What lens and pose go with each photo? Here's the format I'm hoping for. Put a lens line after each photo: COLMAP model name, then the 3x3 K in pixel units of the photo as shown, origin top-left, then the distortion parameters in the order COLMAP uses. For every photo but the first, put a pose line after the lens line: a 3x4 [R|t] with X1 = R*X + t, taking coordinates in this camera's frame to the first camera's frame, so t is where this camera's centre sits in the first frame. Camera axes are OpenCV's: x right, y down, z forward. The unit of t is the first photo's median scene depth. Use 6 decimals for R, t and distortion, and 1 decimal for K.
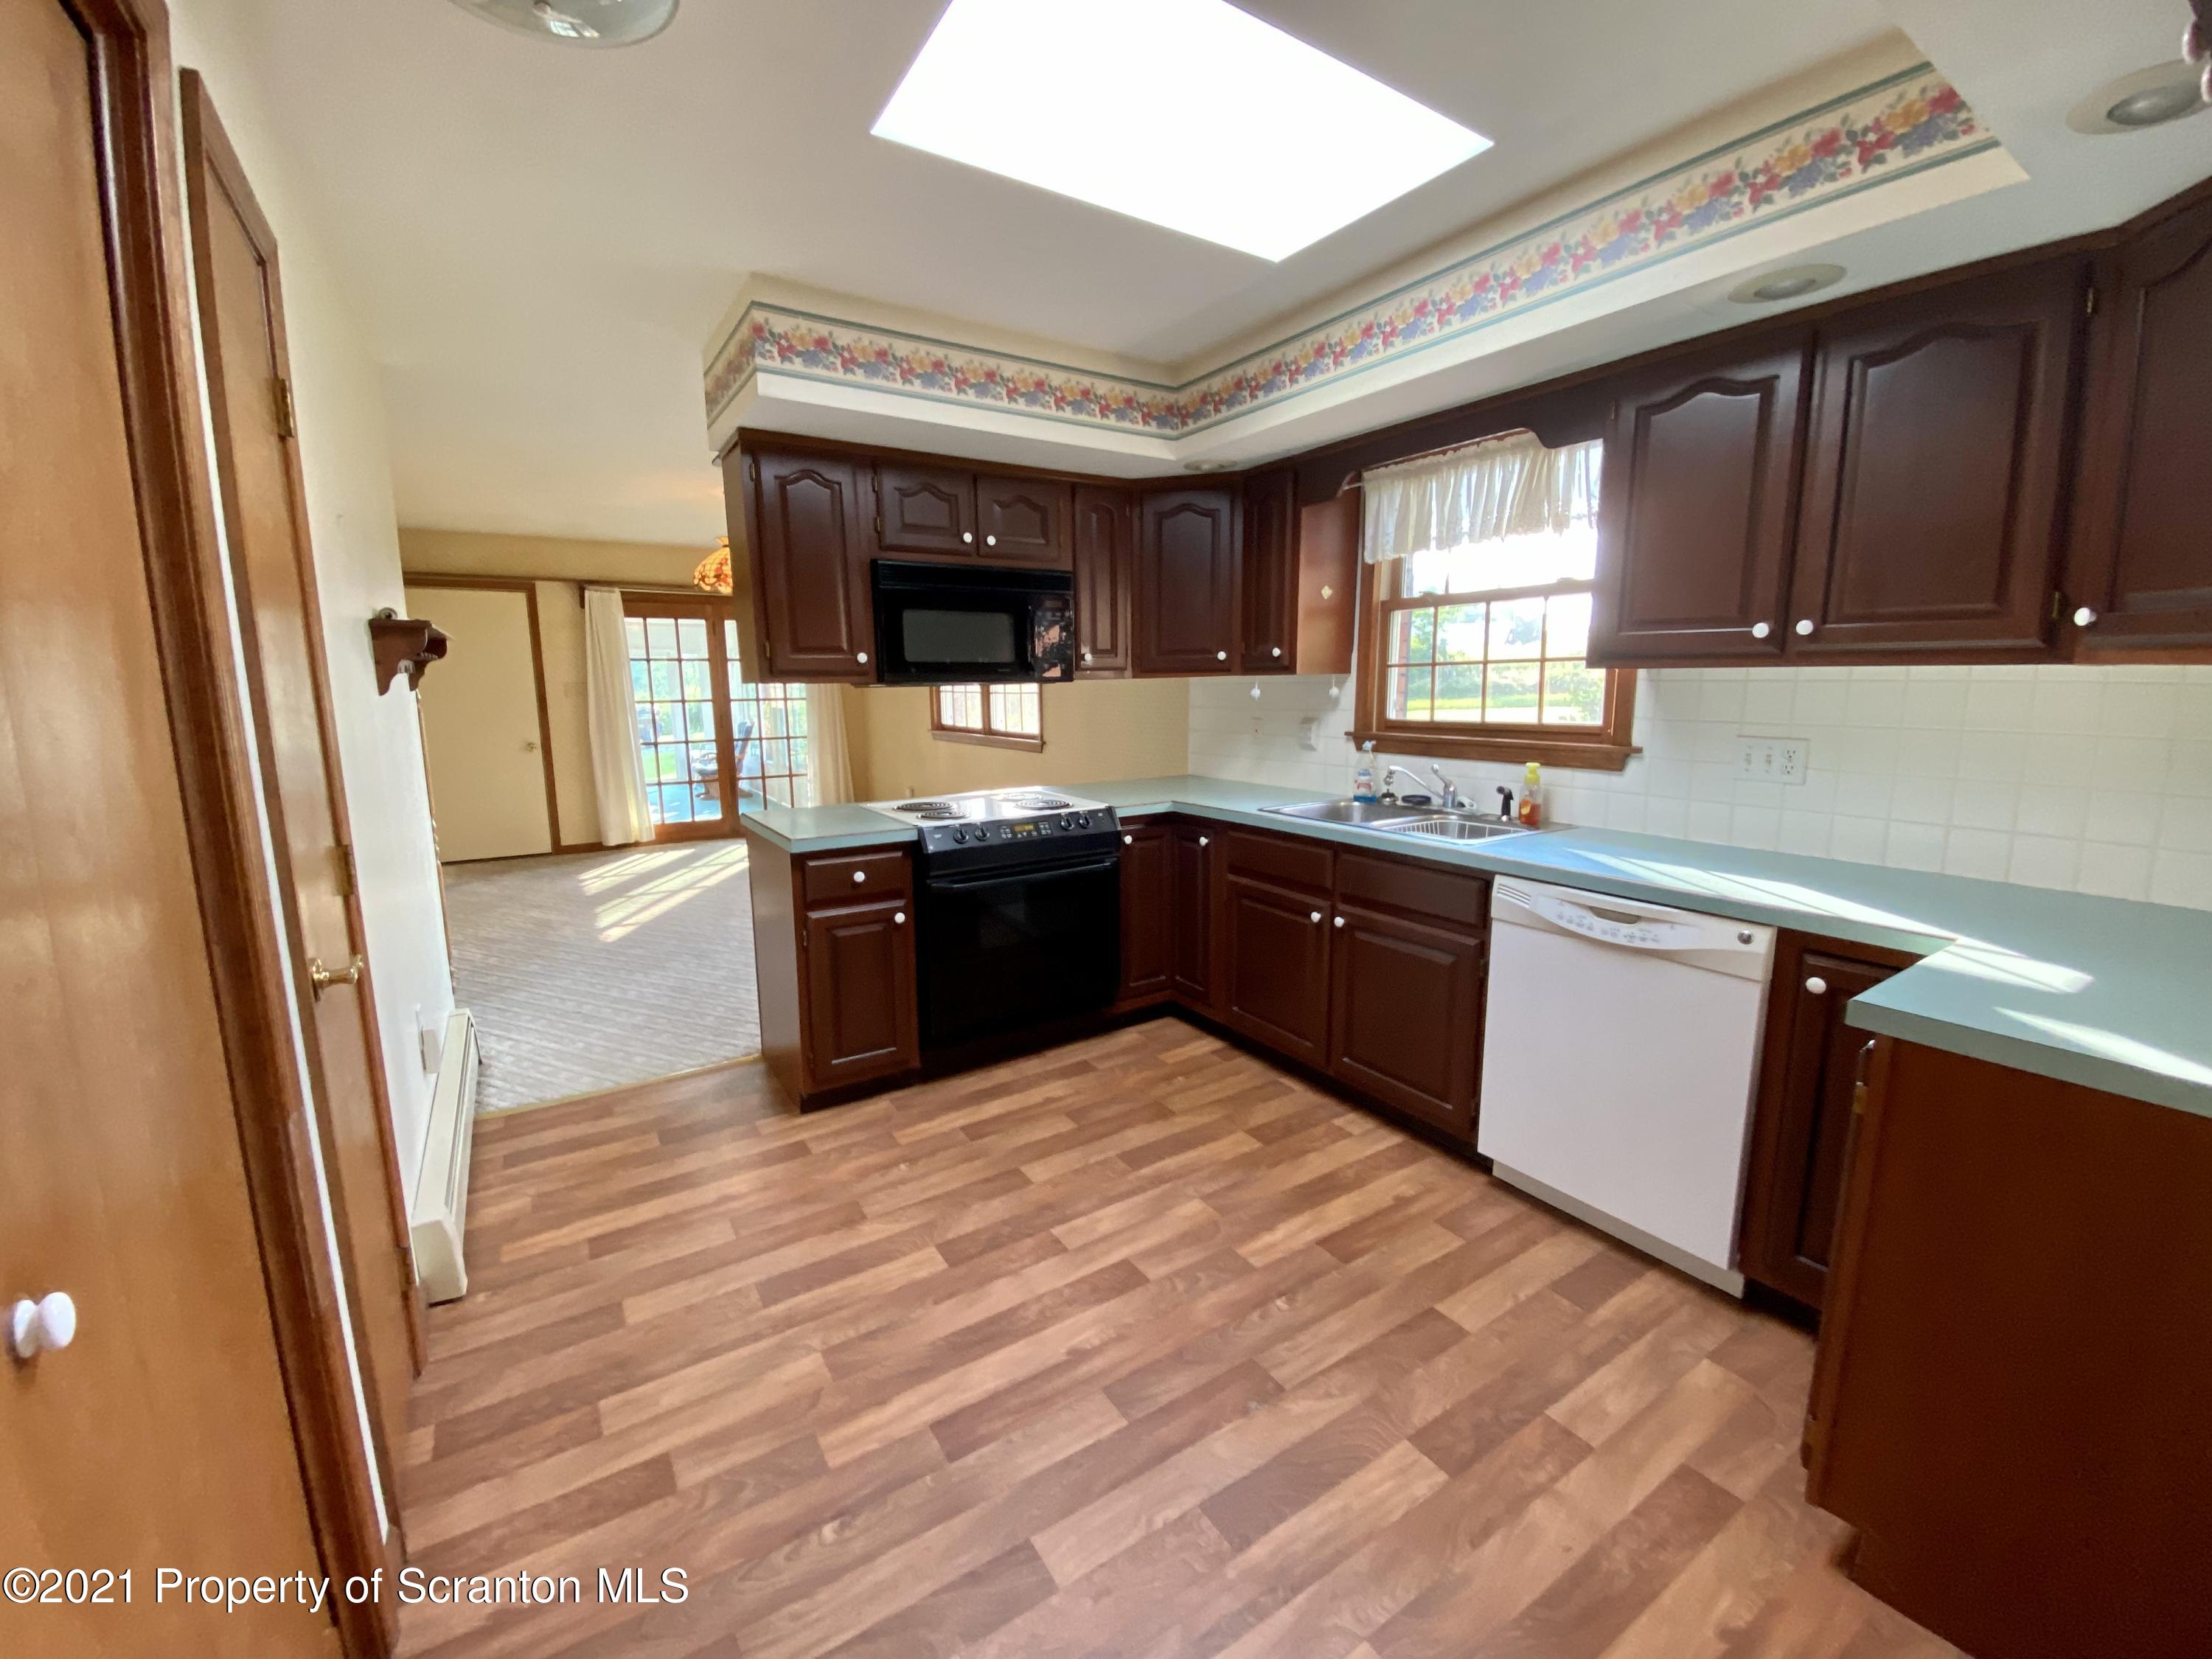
lens RADIAL K [[890.0, 0, 1095.8], [0, 890.0, 821.5], [0, 0, 1]] dist [0.016065, -0.019112]
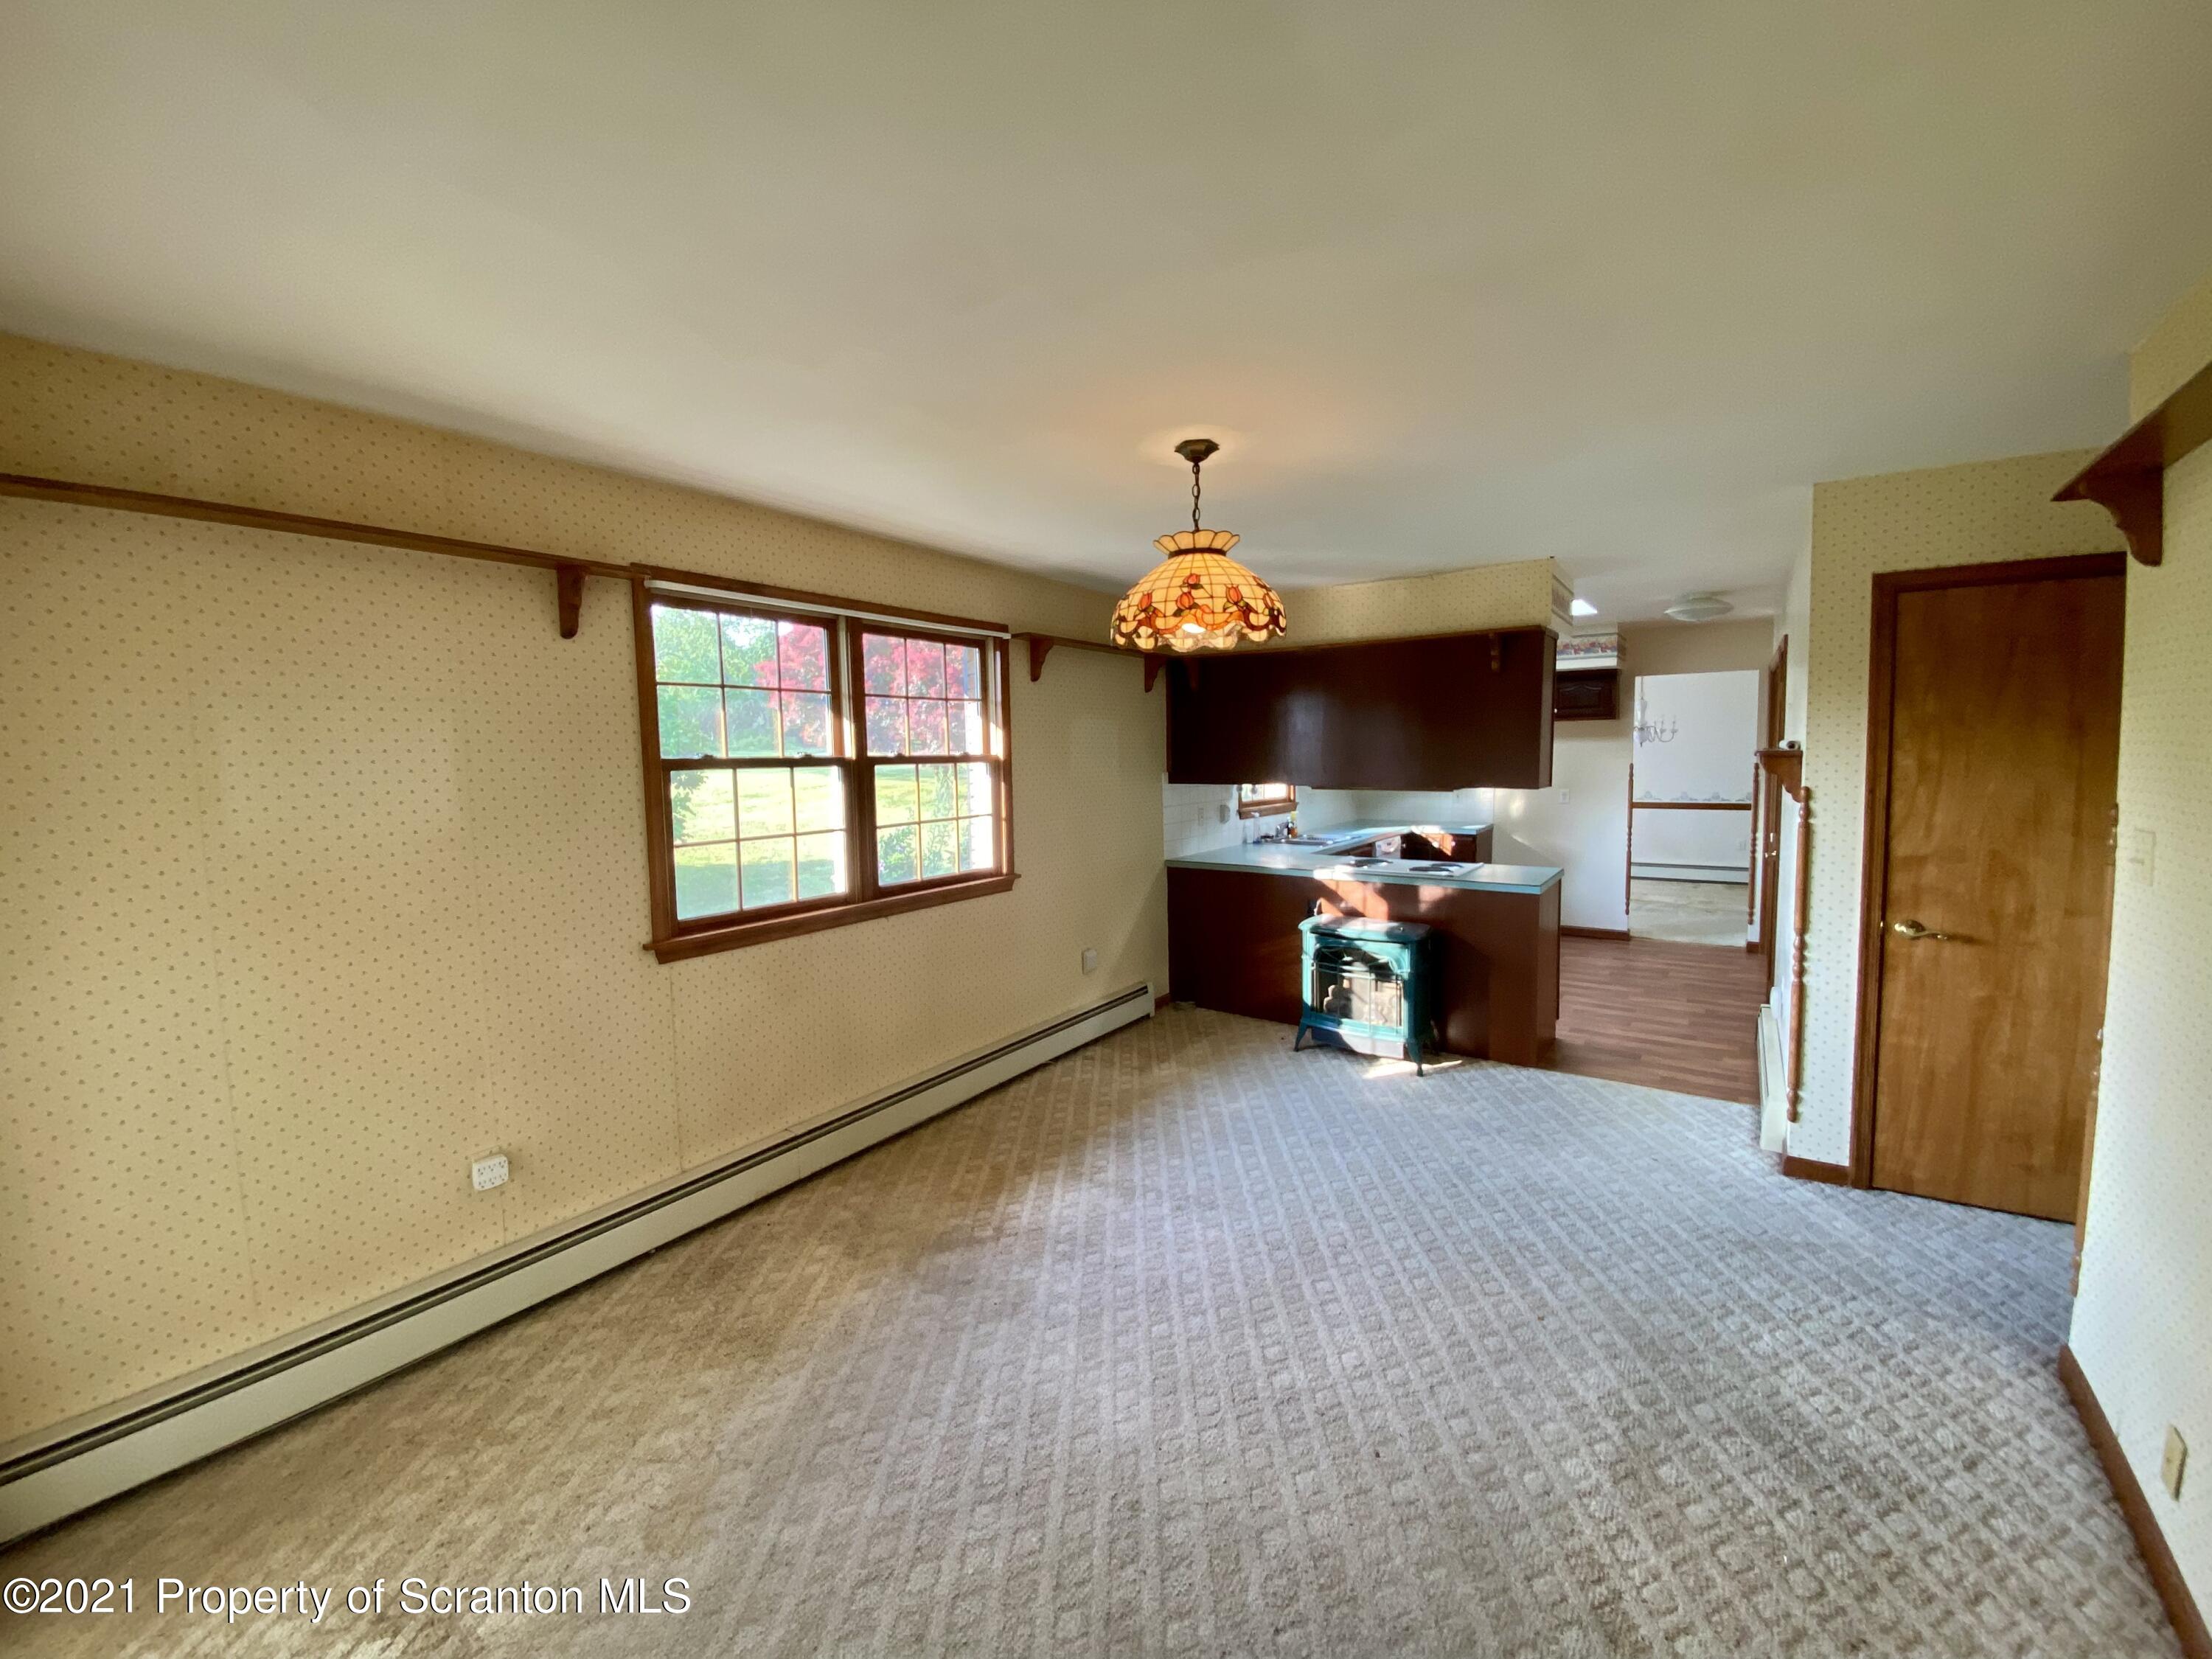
lens RADIAL K [[907.3, 0, 1120.1], [0, 907.3, 828.0], [0, 0, 1]] dist [0.000082, -0.014989]
pose [[-0.389025, -0.063692, 0.919023, -1.770960], [0.175402, 0.974236, 0.141767, -0.487892], [-0.904375, 0.216349, -0.367831, 2.620115]]
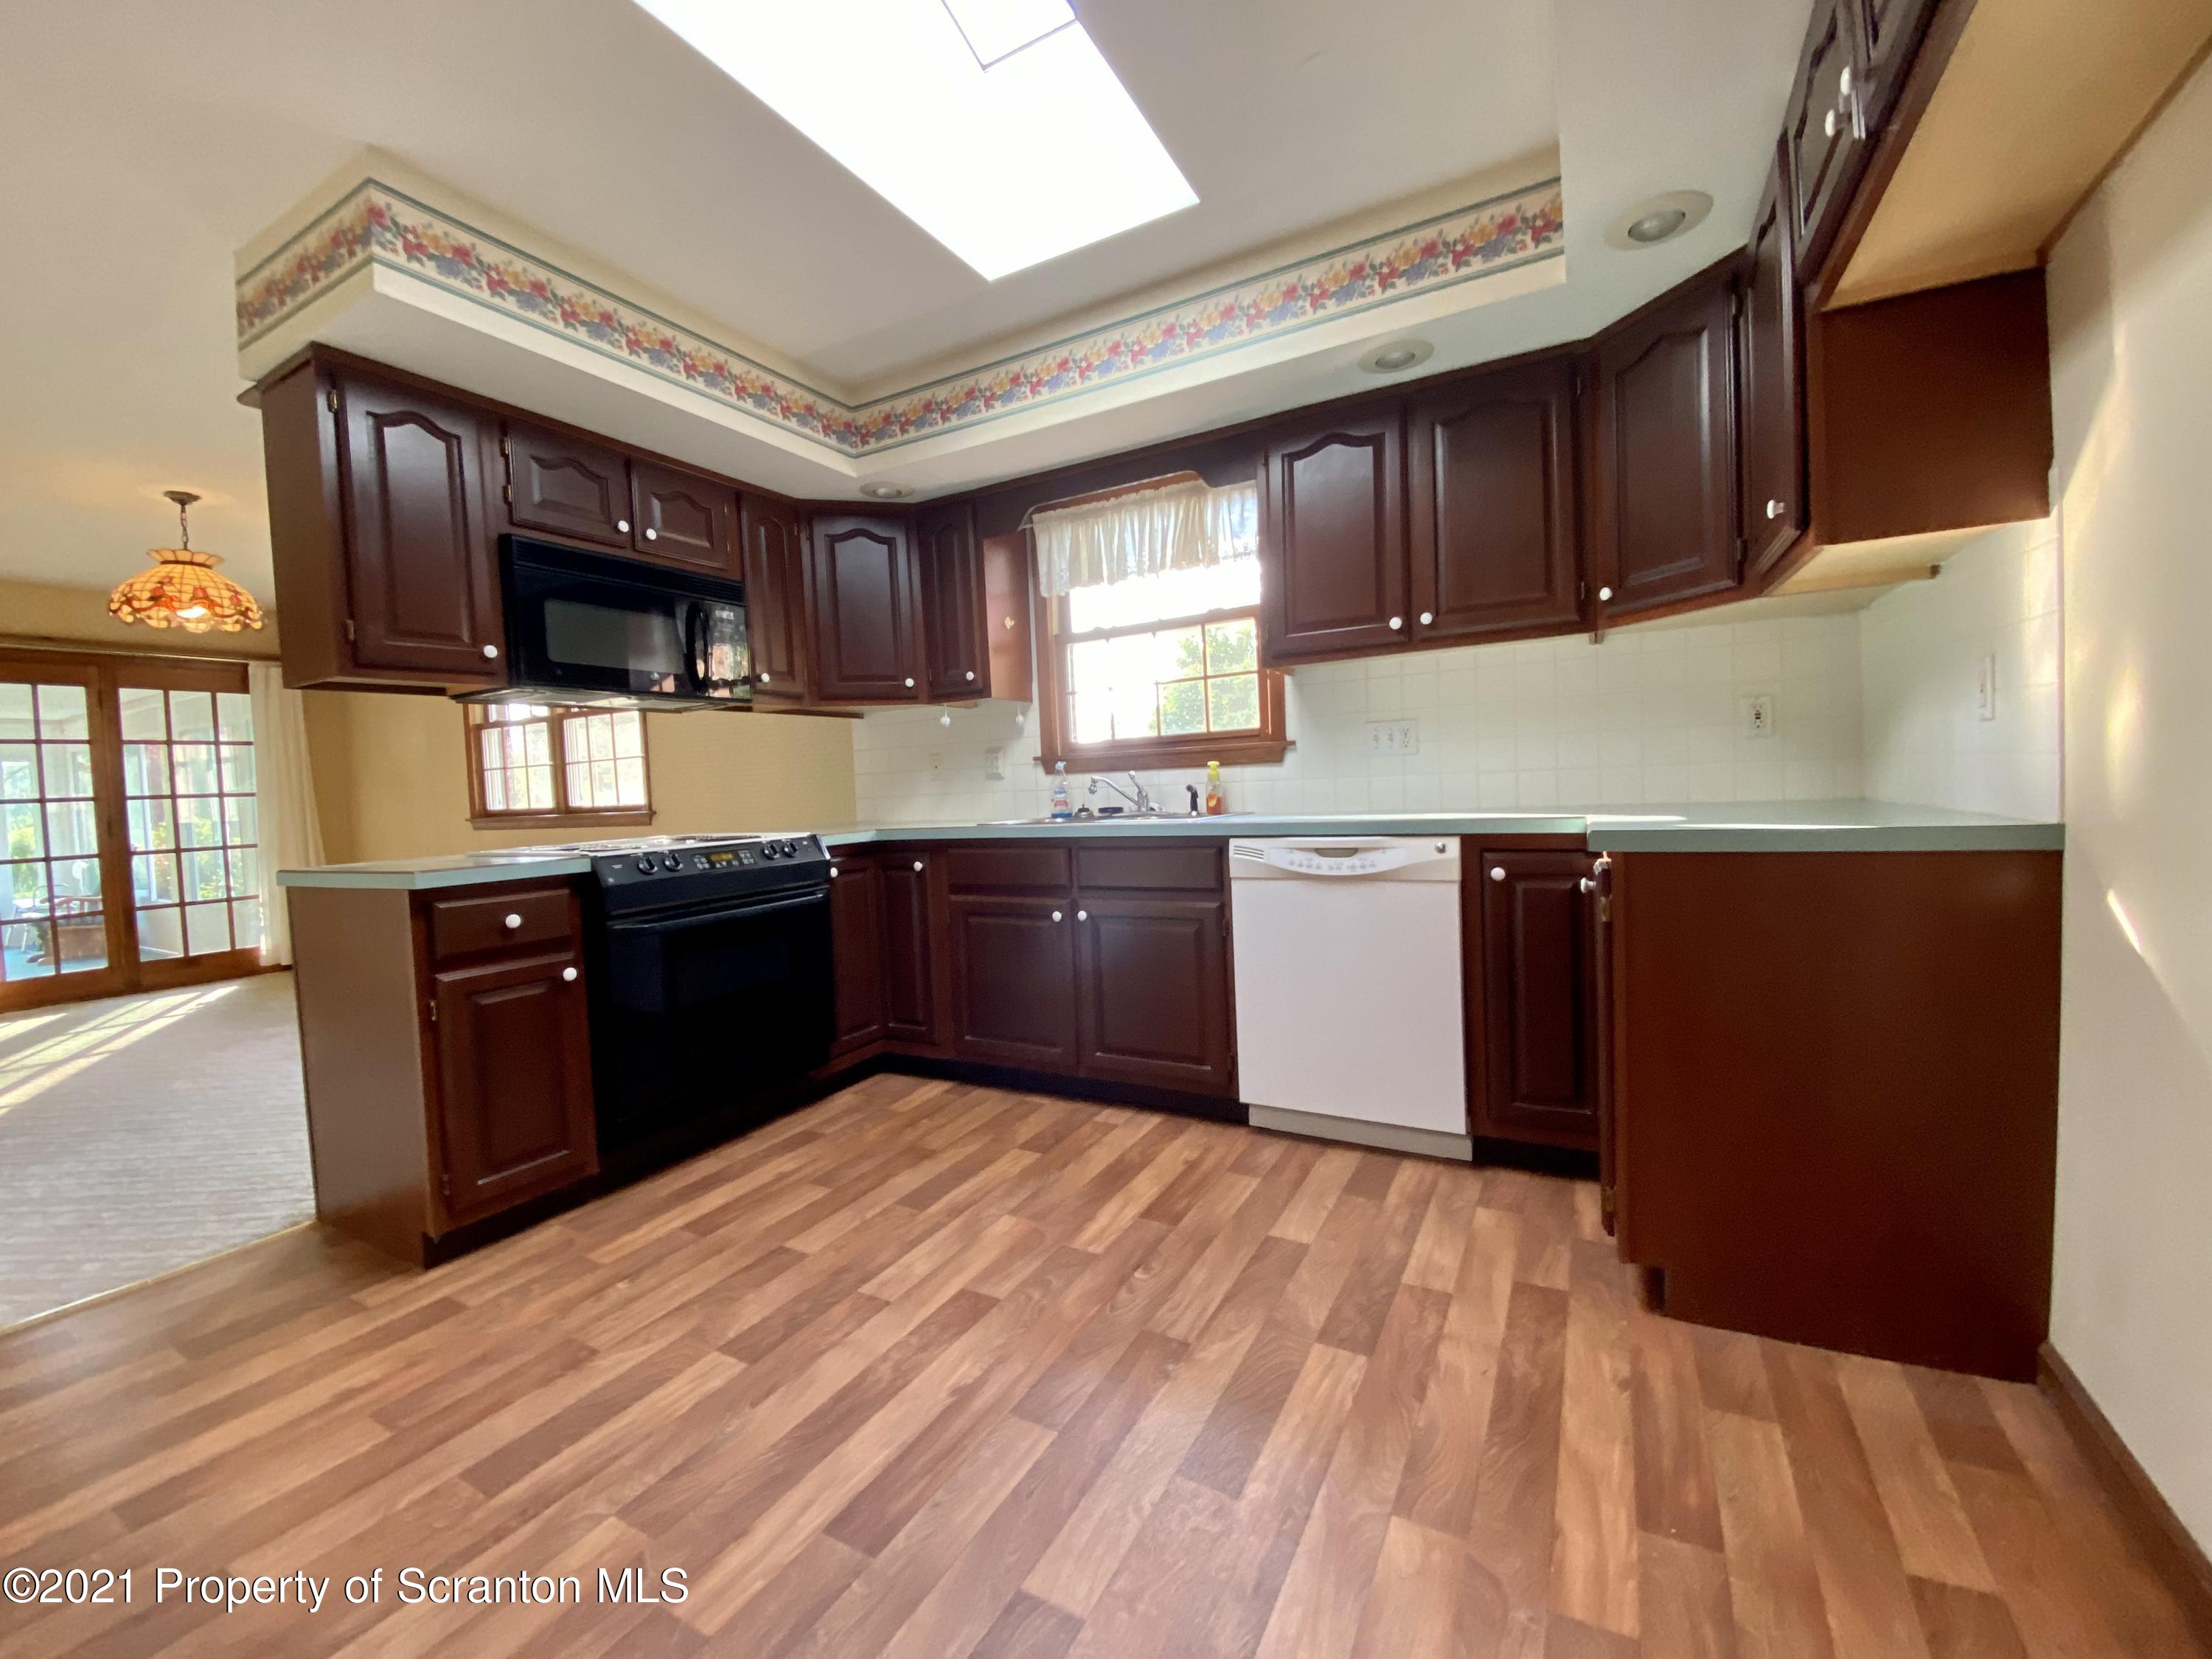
lens RADIAL K [[890.0, 0, 1095.8], [0, 890.0, 821.5], [0, 0, 1]] dist [0.016065, -0.019112]
pose [[0.878886, -0.048070, 0.474604, -0.205596], [0.110772, 0.988280, -0.105032, 0.124521], [-0.463993, 0.144884, 0.873910, 0.098946]]
